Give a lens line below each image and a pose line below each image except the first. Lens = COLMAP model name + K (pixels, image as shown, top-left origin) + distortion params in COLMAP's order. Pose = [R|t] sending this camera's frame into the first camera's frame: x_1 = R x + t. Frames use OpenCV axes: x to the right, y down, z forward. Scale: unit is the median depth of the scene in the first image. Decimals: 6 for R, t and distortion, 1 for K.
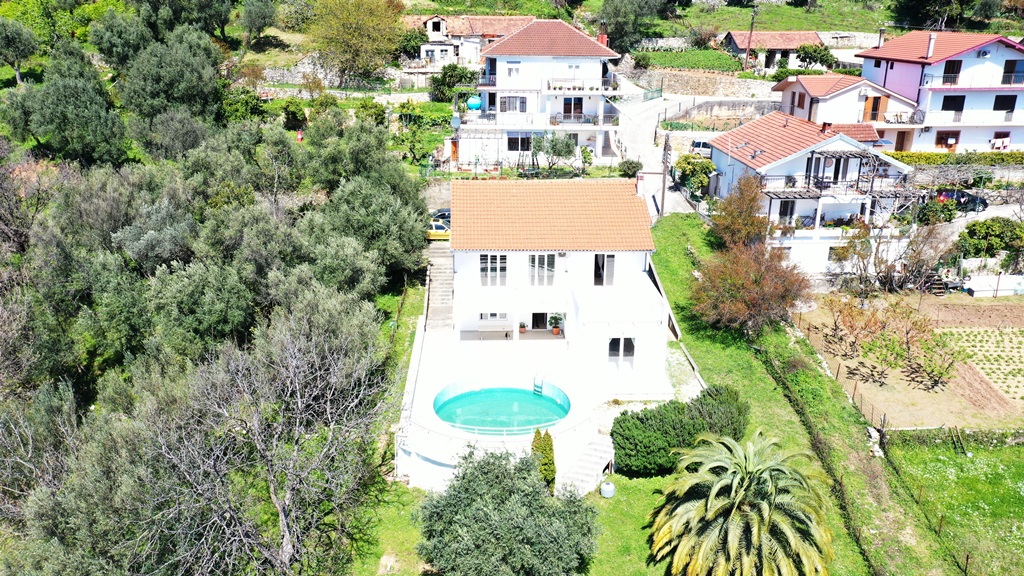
lens RADIAL K [[807.1, 0, 518.2], [0, 807.1, 284.0], [0, 0, 1]] dist [0.013106, 0.006952]
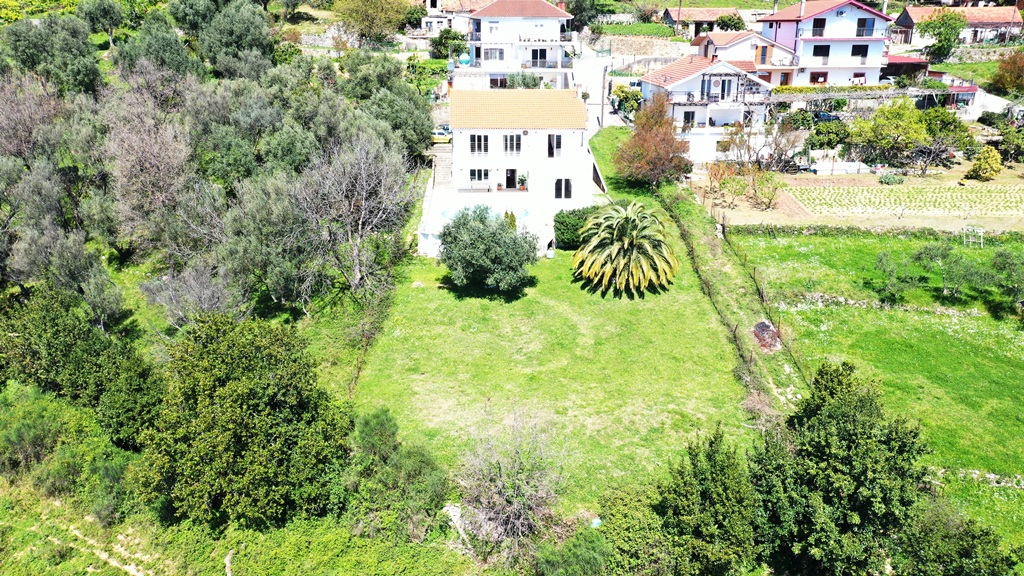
lens RADIAL K [[807.1, 0, 517.2], [0, 807.1, 292.6], [0, 0, 1]] dist [0.013106, 0.006952]
pose [[0.999886, -0.009771, 0.011540, 0.015759], [0.009881, 0.999906, -0.009477, 0.221860], [-0.011446, 0.009590, 0.999889, -0.396451]]
